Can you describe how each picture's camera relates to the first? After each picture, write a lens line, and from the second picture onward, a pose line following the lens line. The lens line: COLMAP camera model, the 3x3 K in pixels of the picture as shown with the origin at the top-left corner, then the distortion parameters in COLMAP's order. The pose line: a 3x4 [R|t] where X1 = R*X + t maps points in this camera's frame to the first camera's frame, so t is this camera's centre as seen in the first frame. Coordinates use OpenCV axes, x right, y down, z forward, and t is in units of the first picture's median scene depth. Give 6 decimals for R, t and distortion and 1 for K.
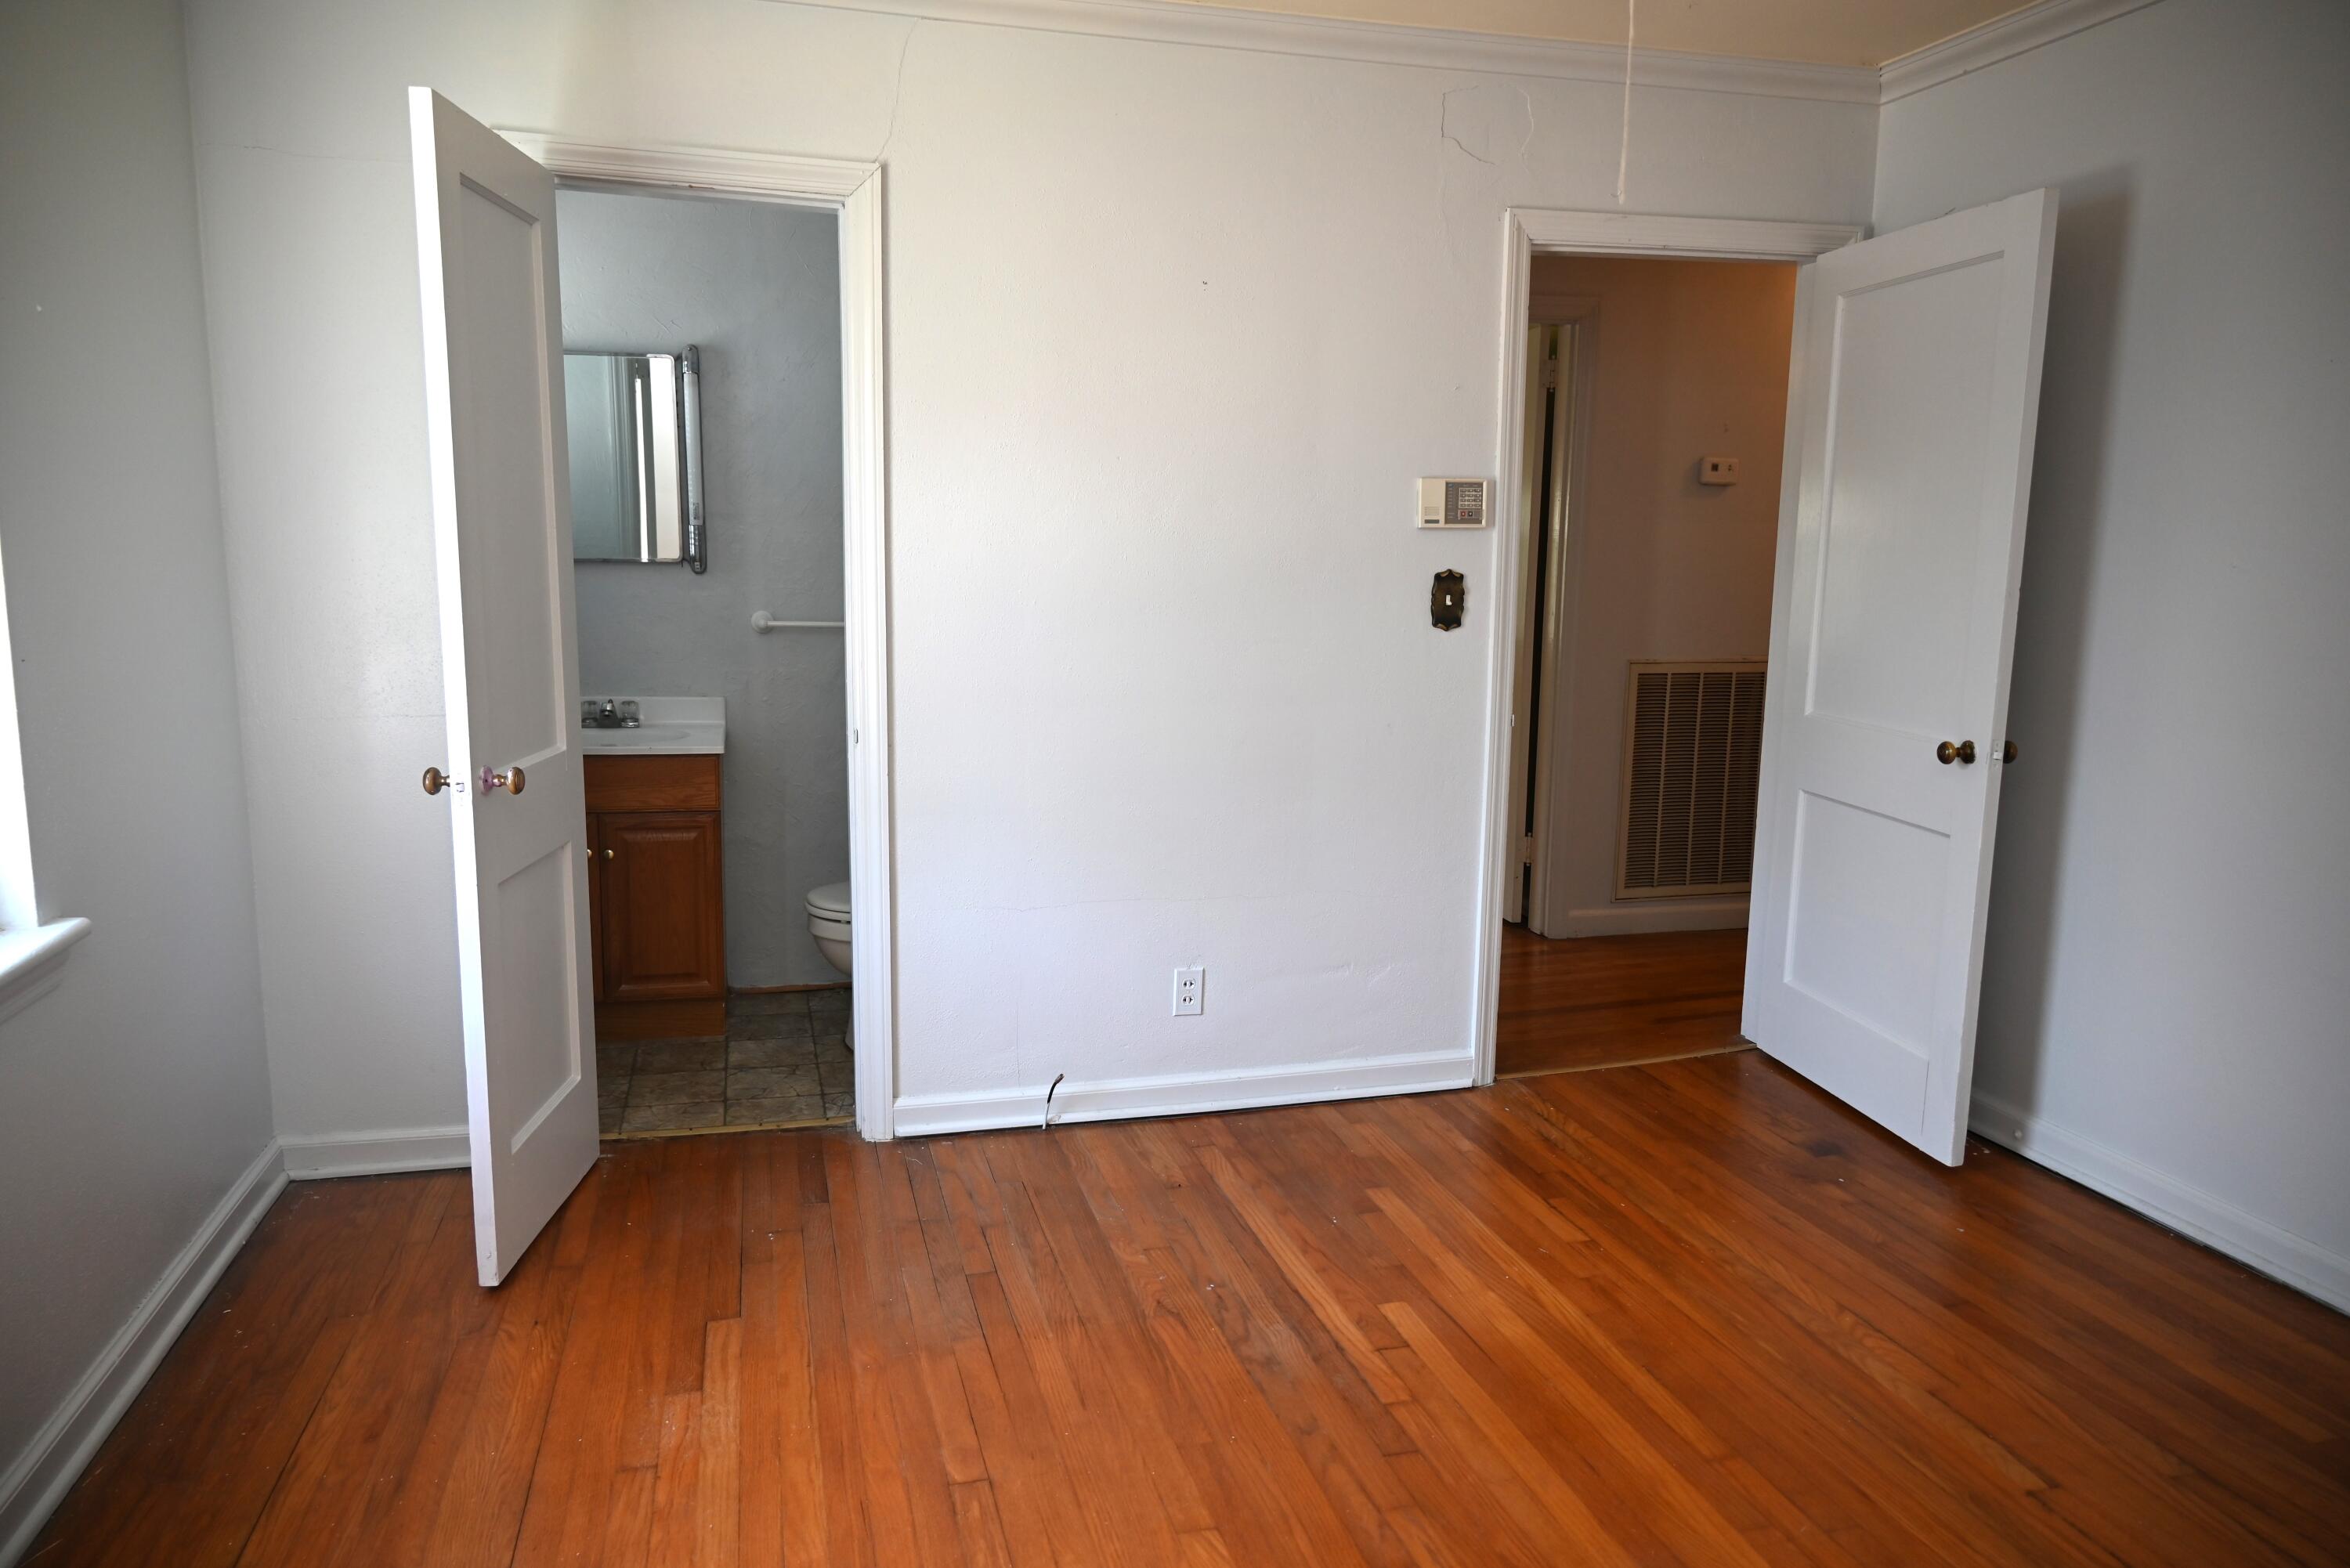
lens RADIAL K [[1540.0, 0, 1172.6], [0, 1540.0, 785.3], [0, 0, 1]] dist [-0.010809, 0.000059]
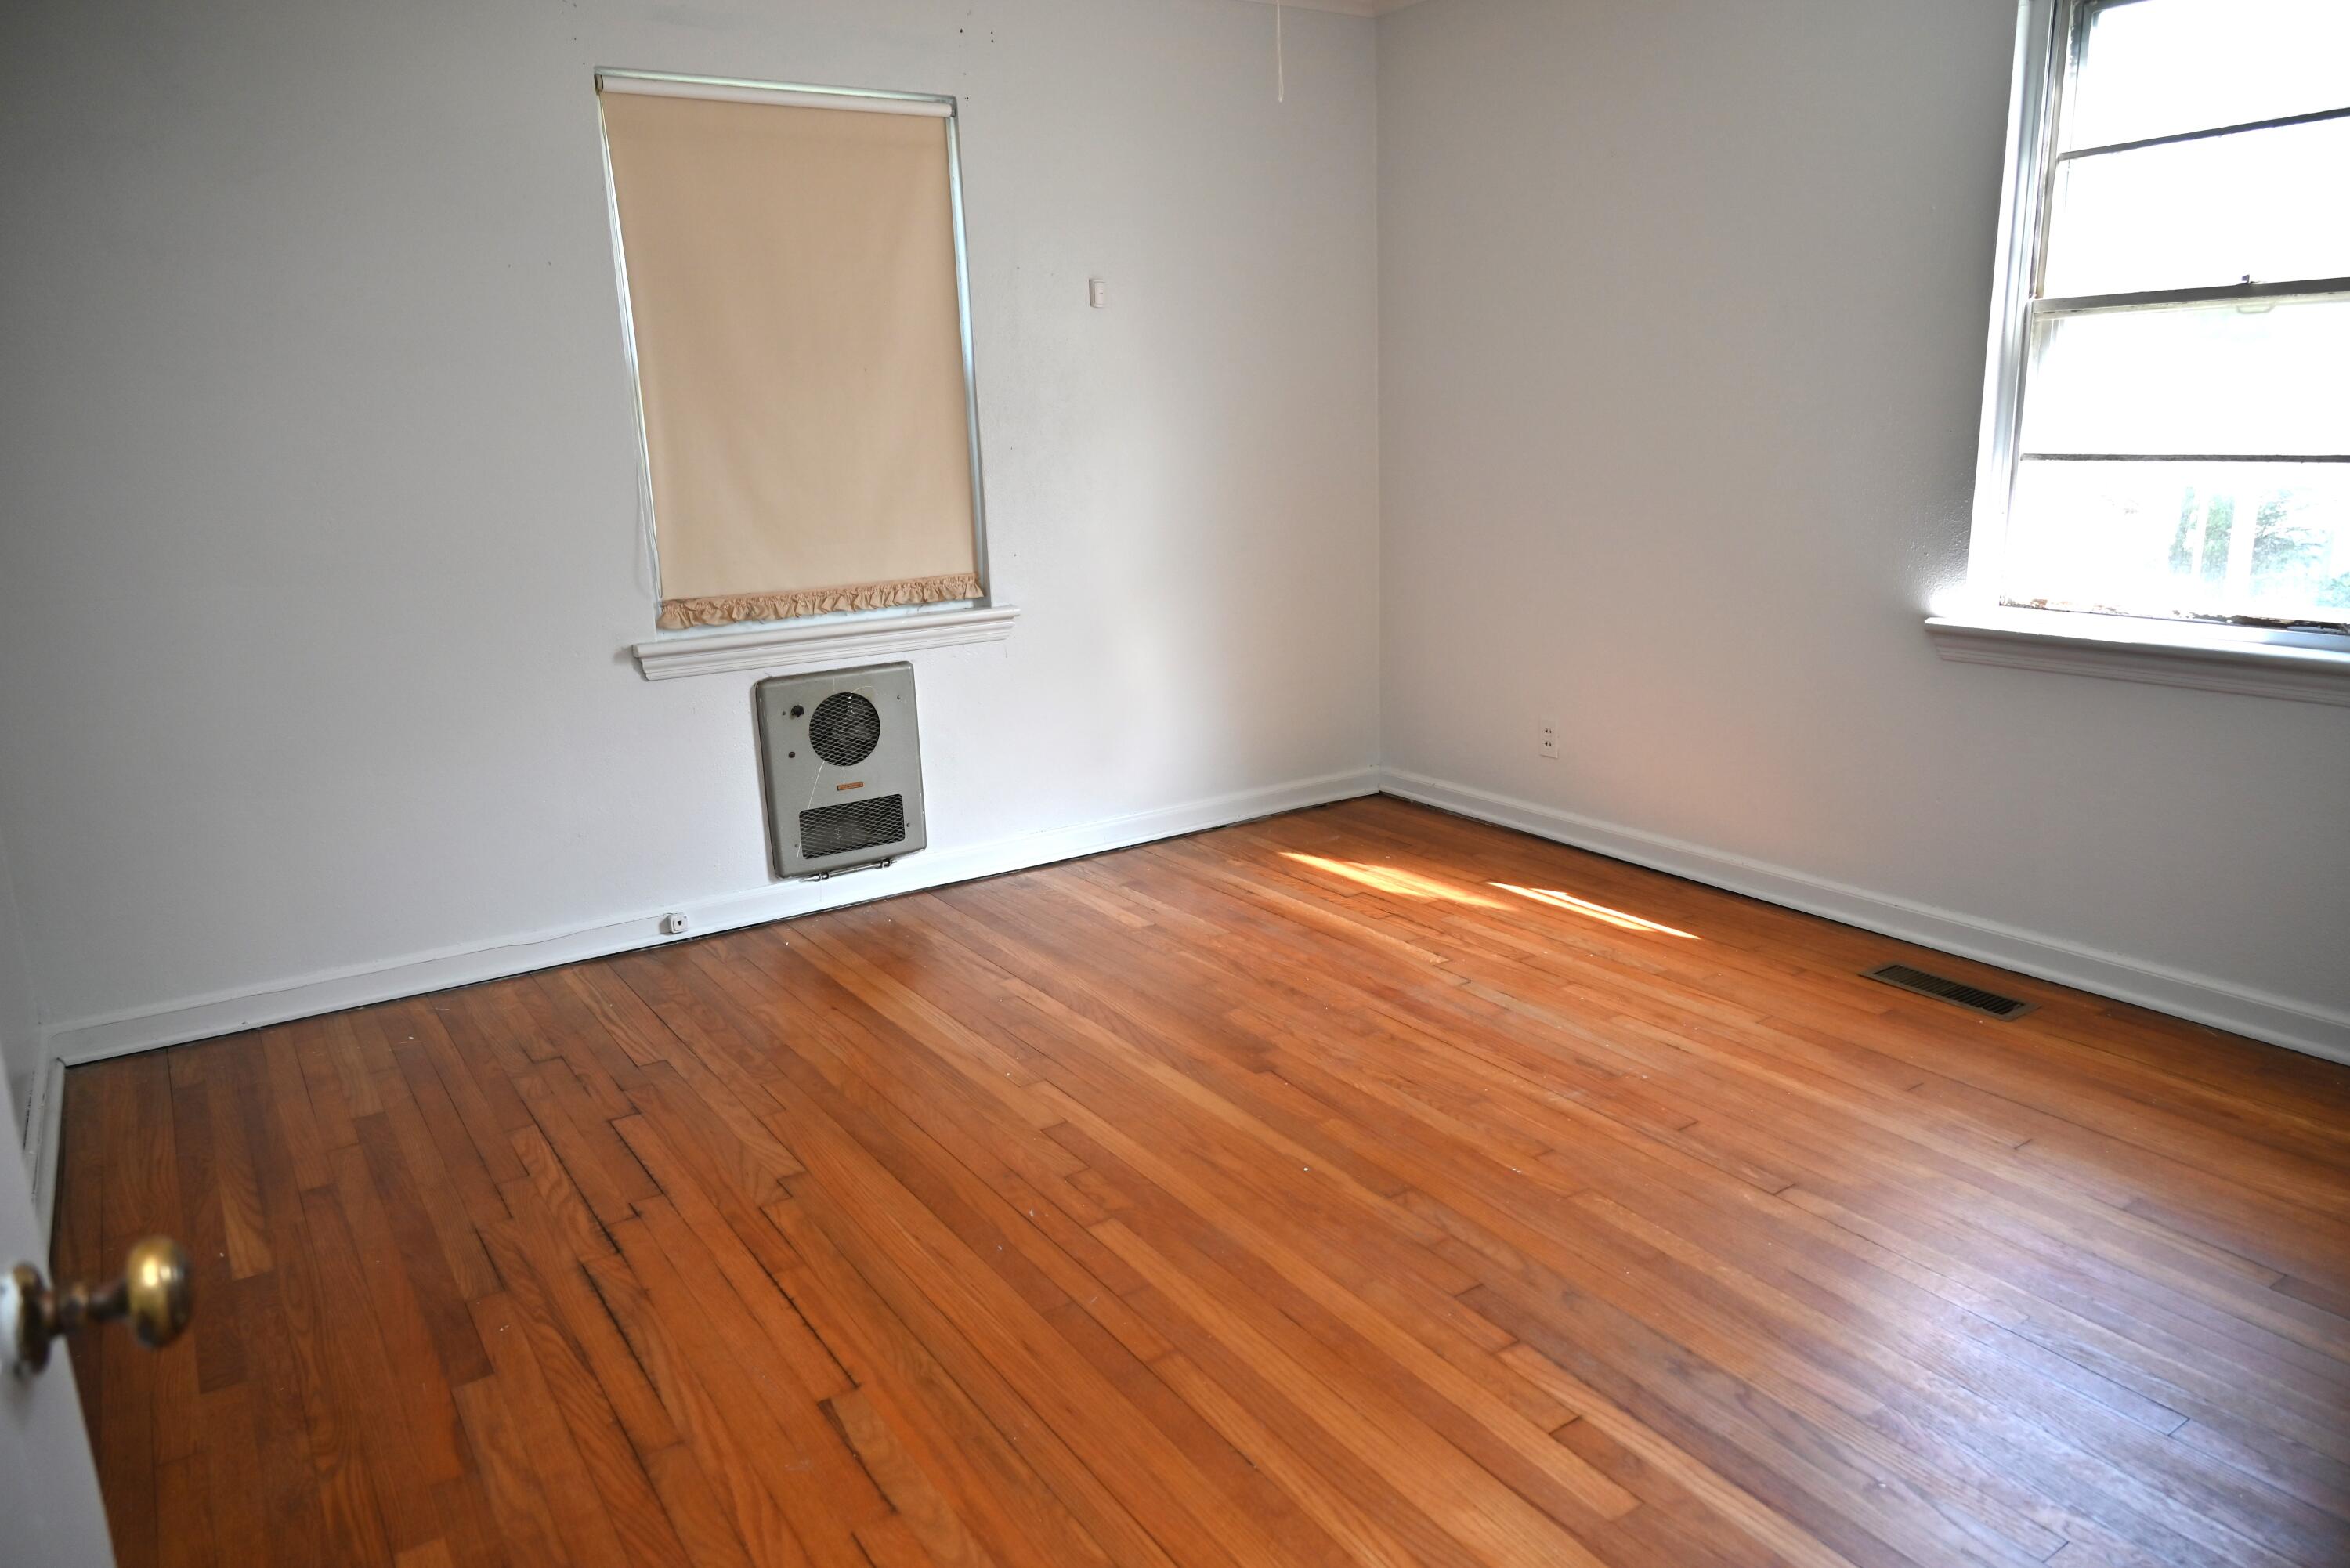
lens RADIAL K [[1588.0, 0, 1175.0], [0, 1588.0, 784.0], [0, 0, 1]] dist [-0.002984, 0.000302]
pose [[-0.948181, 0.092594, -0.303939, 0.573624], [-0.027524, 0.929060, 0.368903, -0.232309], [0.316536, 0.358152, -0.878369, 1.616404]]
